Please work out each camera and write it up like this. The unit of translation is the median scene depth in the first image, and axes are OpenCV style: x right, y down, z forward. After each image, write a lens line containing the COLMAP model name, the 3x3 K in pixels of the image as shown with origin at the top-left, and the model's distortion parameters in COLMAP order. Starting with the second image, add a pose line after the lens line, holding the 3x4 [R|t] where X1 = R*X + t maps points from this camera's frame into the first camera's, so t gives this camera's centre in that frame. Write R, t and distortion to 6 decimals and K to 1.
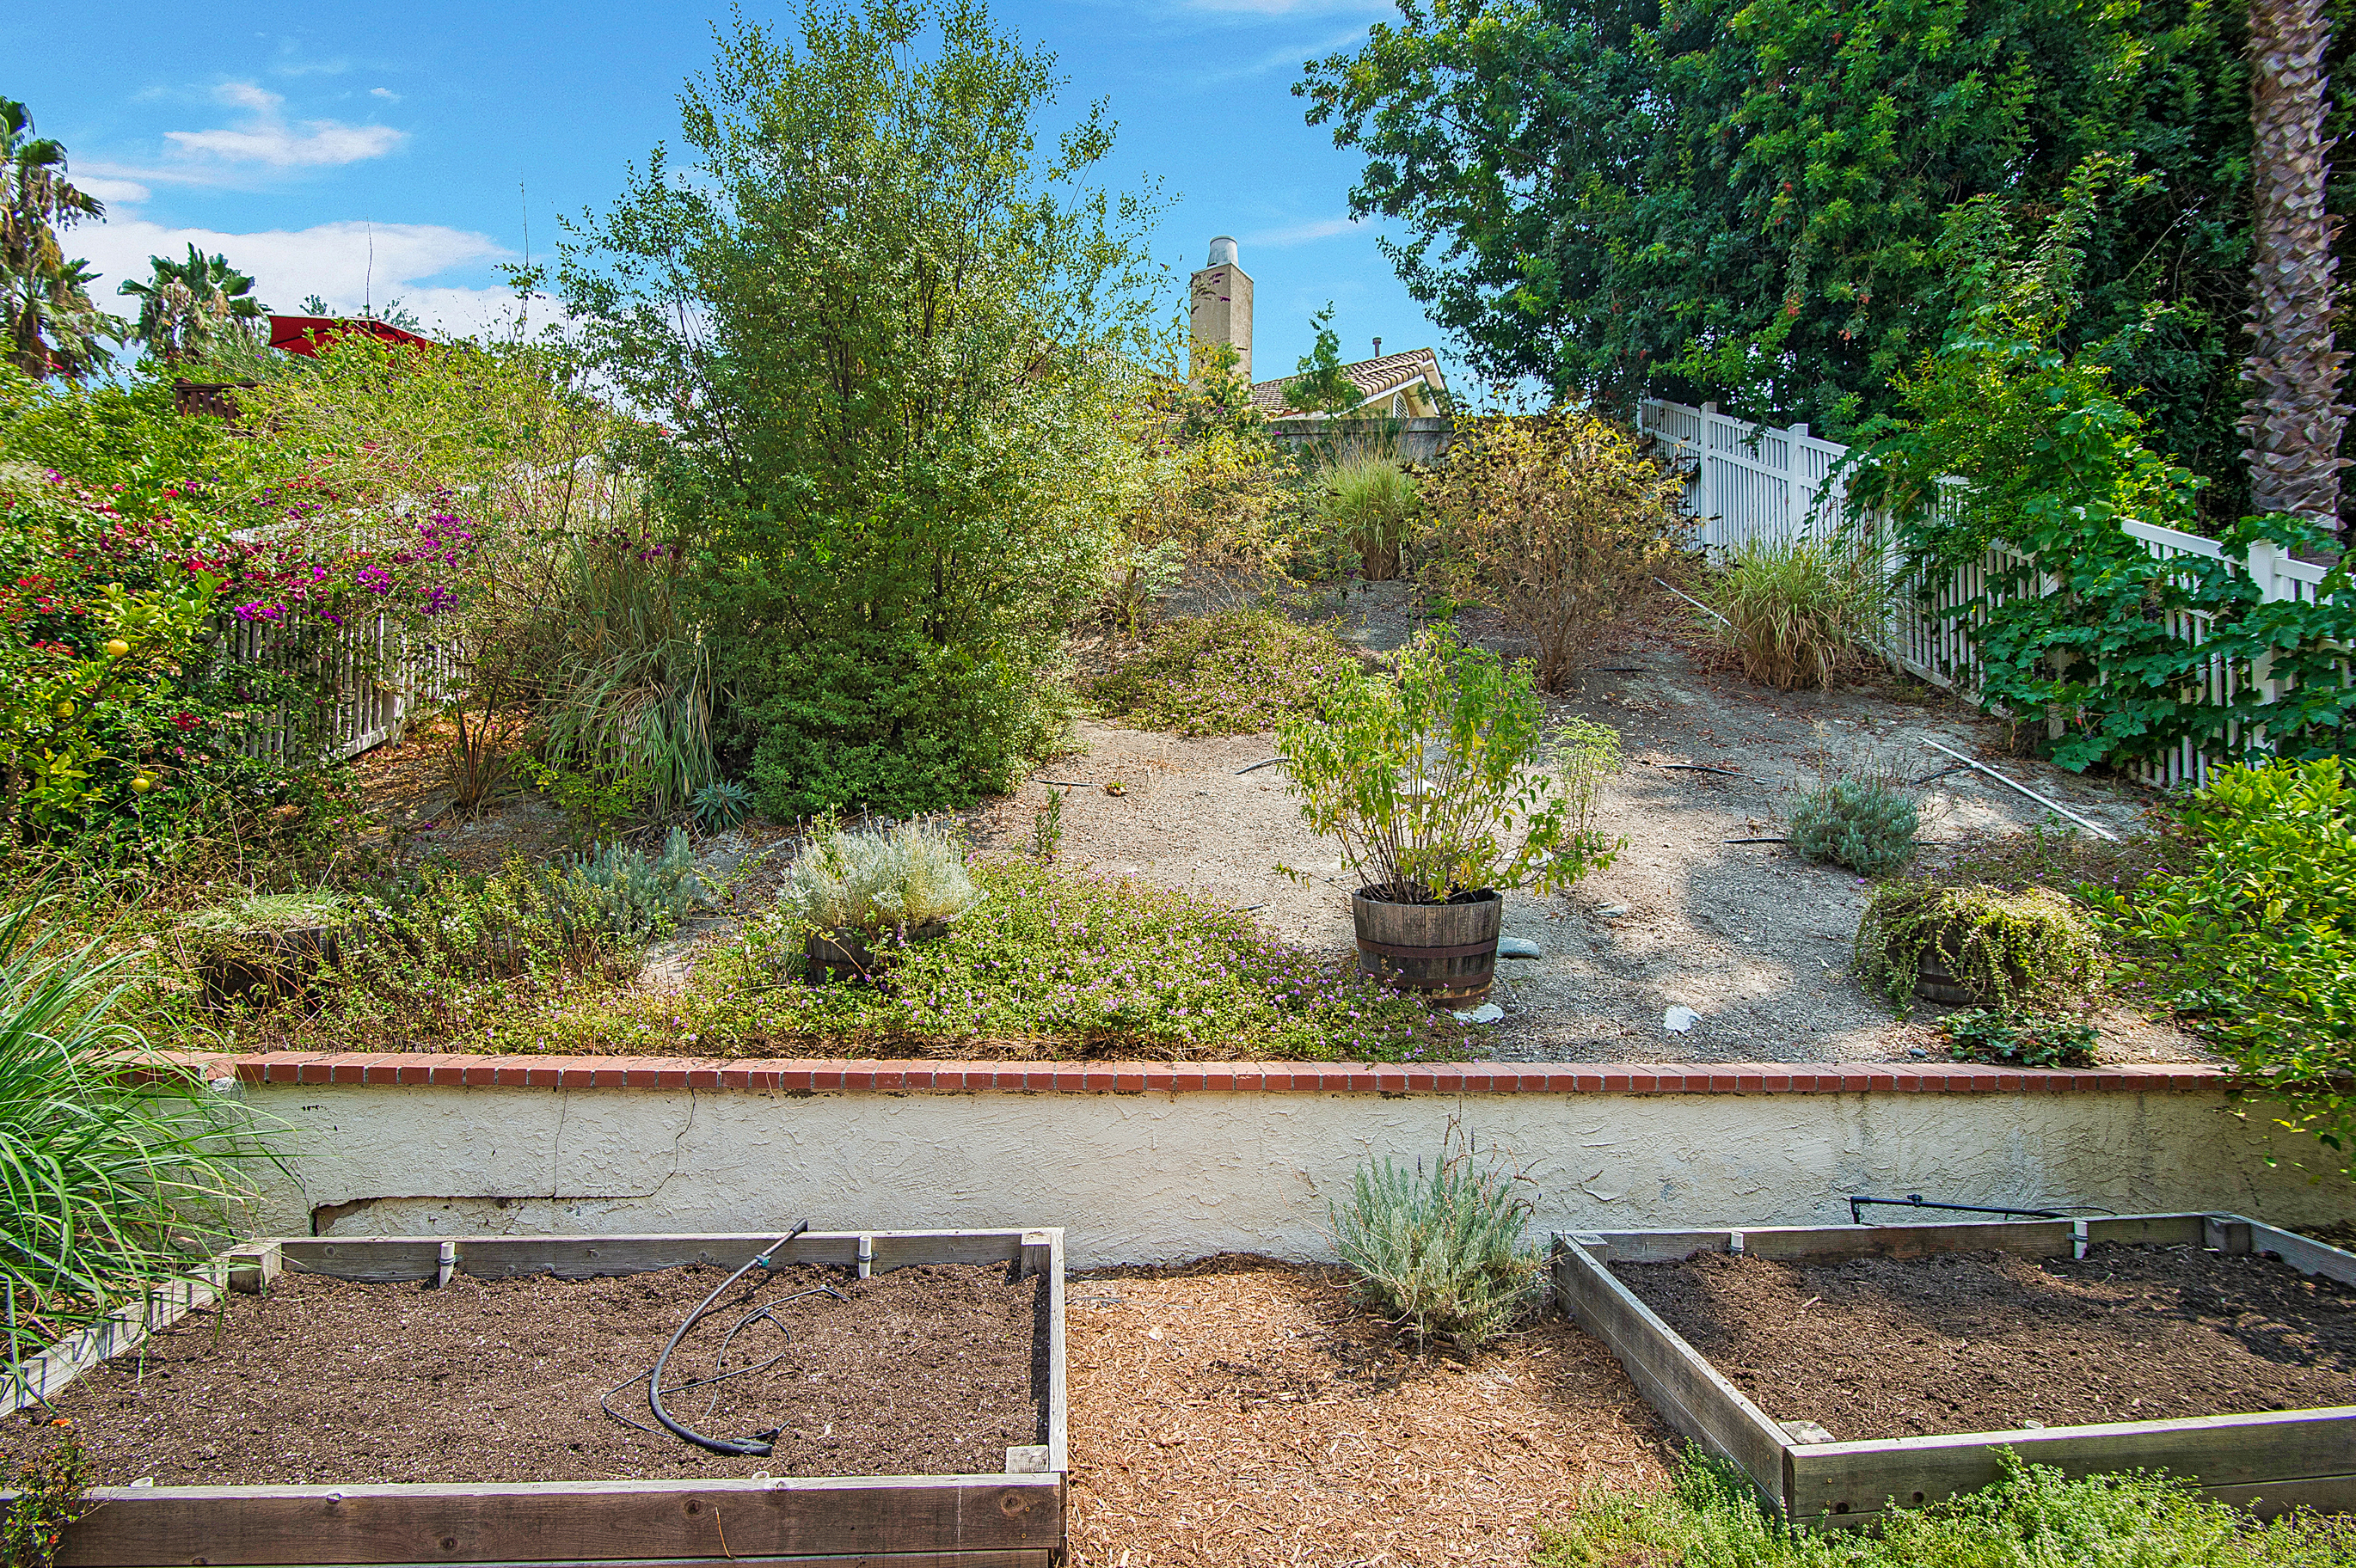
lens RADIAL K [[1129.3, 0, 1178.0], [0, 1129.3, 784.0], [0, 0, 1]] dist [-0.014652, -0.000200]
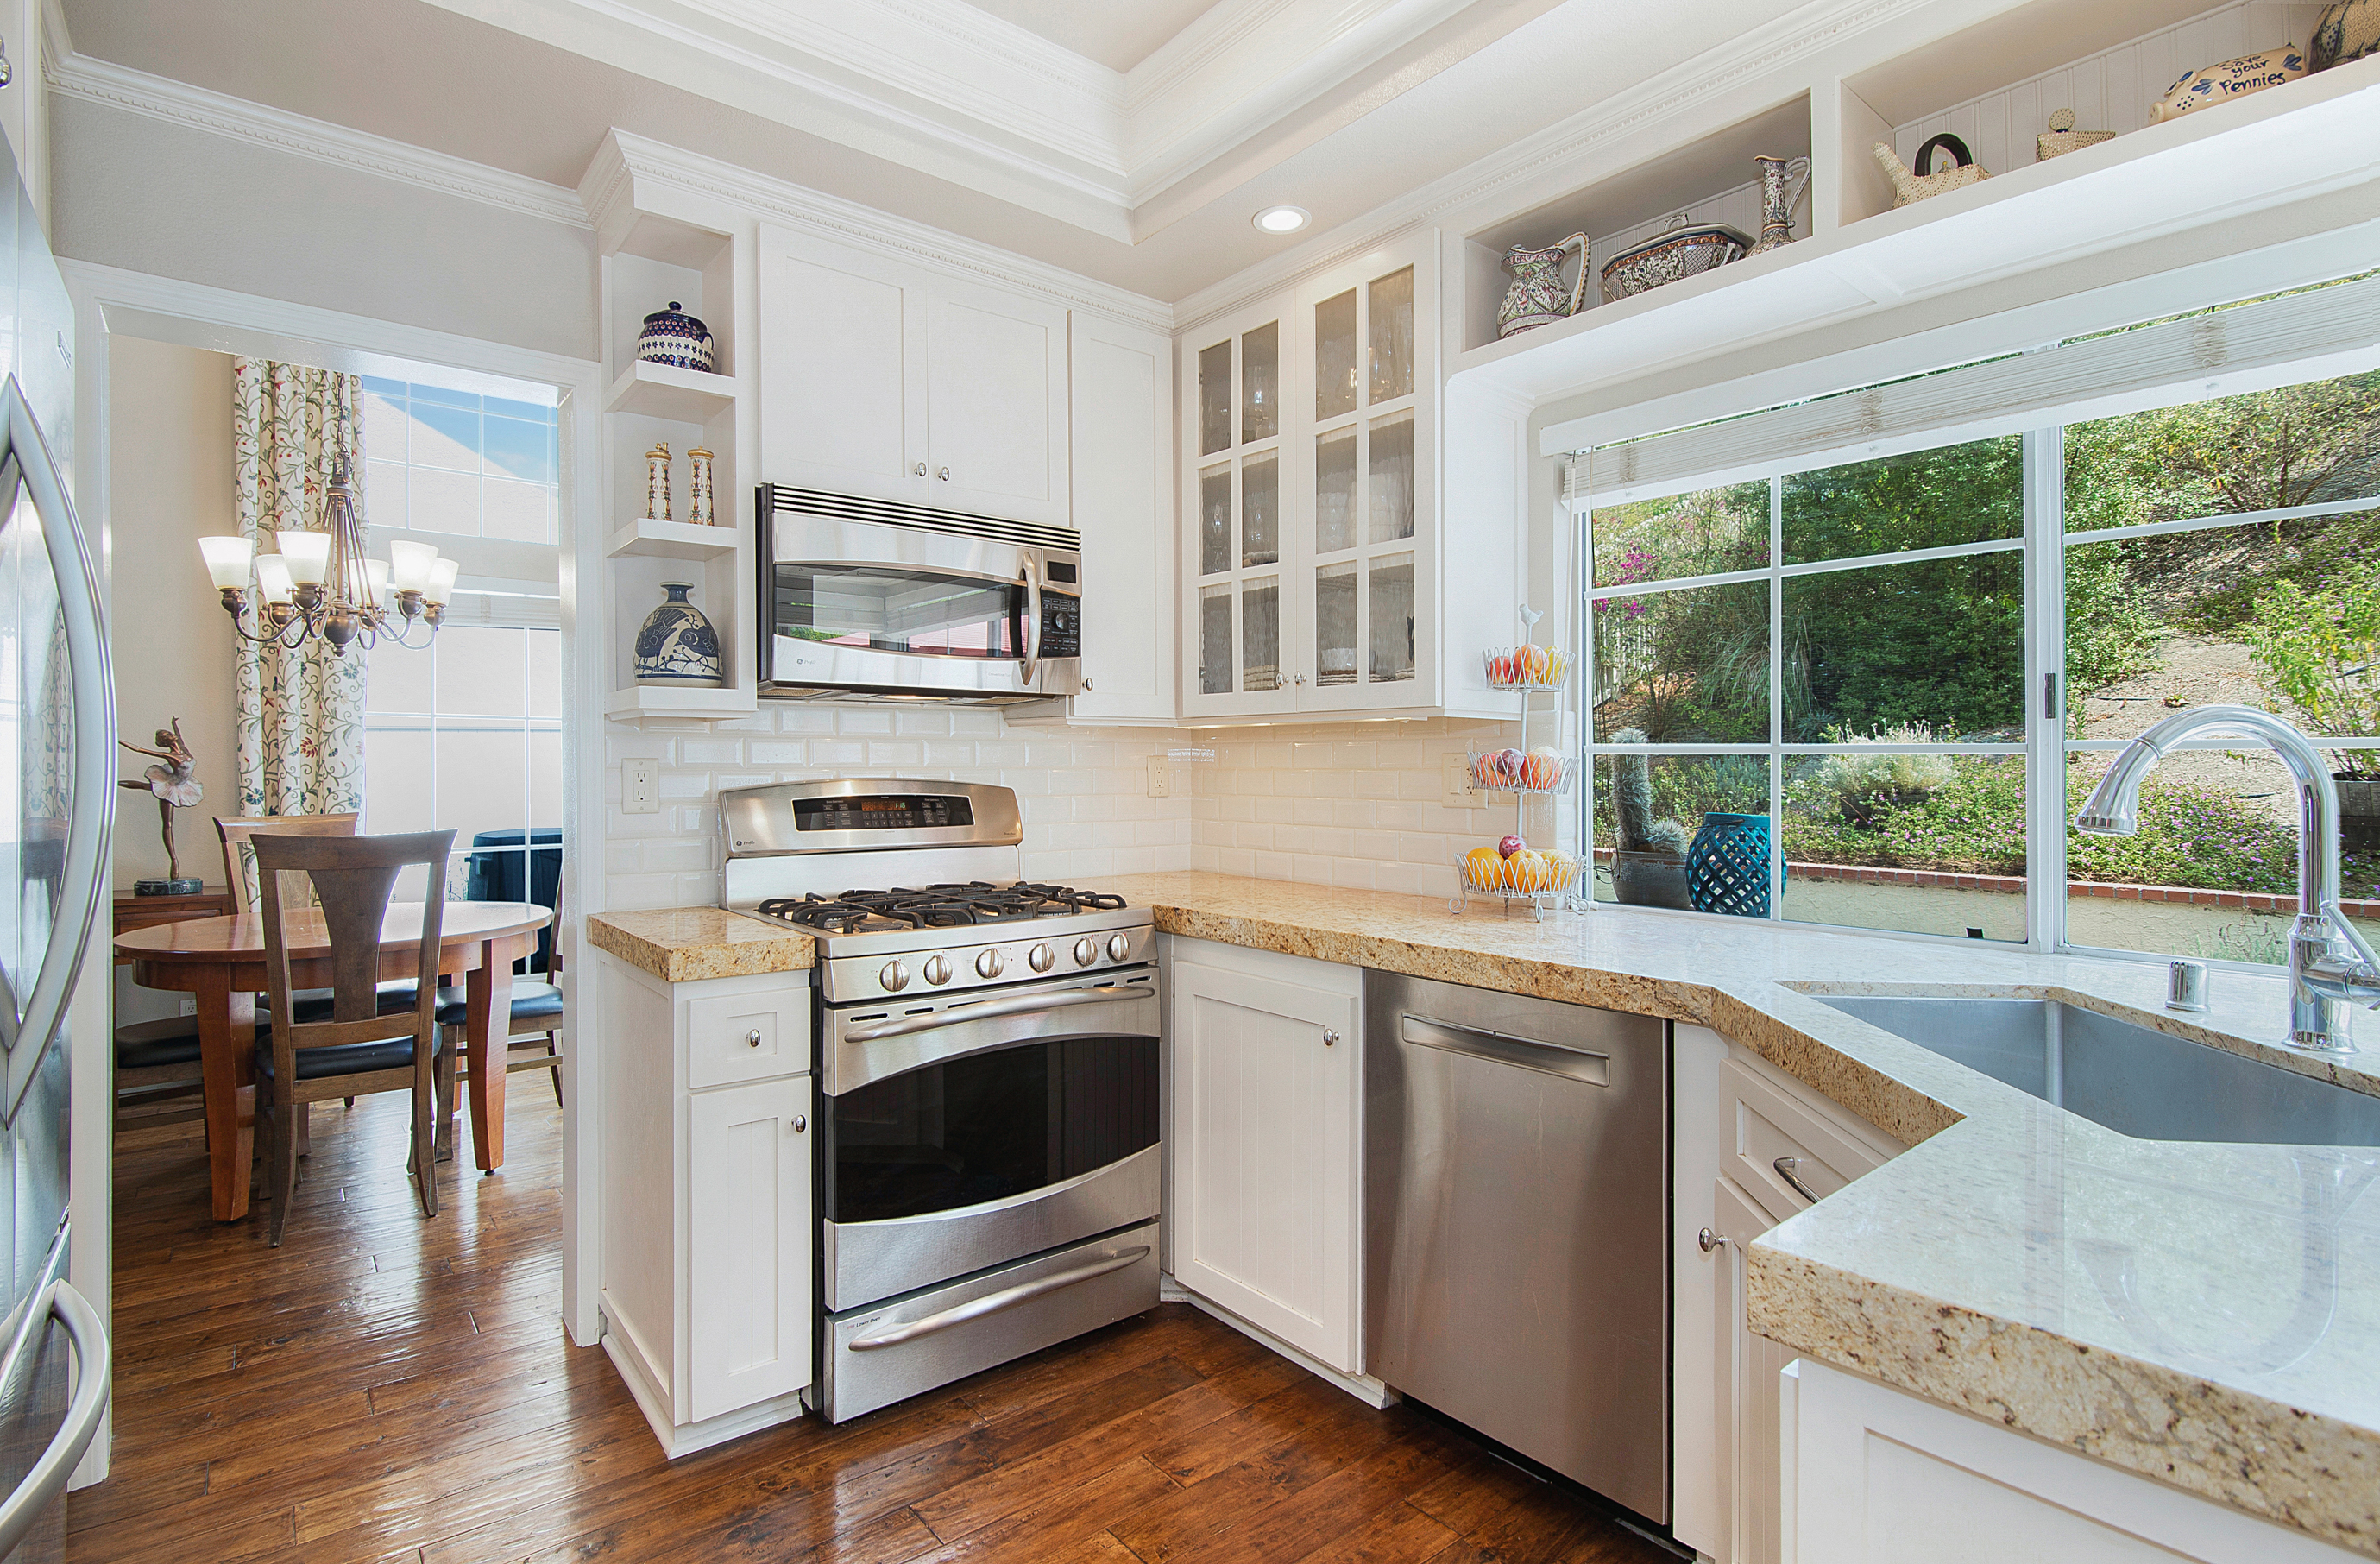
lens RADIAL K [[1284.0, 0, 1188.4], [0, 1284.0, 760.4], [0, 0, 1]] dist [-0.002910, -0.000099]
pose [[0.593206, -0.024147, -0.804689, 0.414854], [0.039135, 0.999233, -0.001135, 0.028845], [0.804099, -0.030818, 0.593696, -0.583094]]
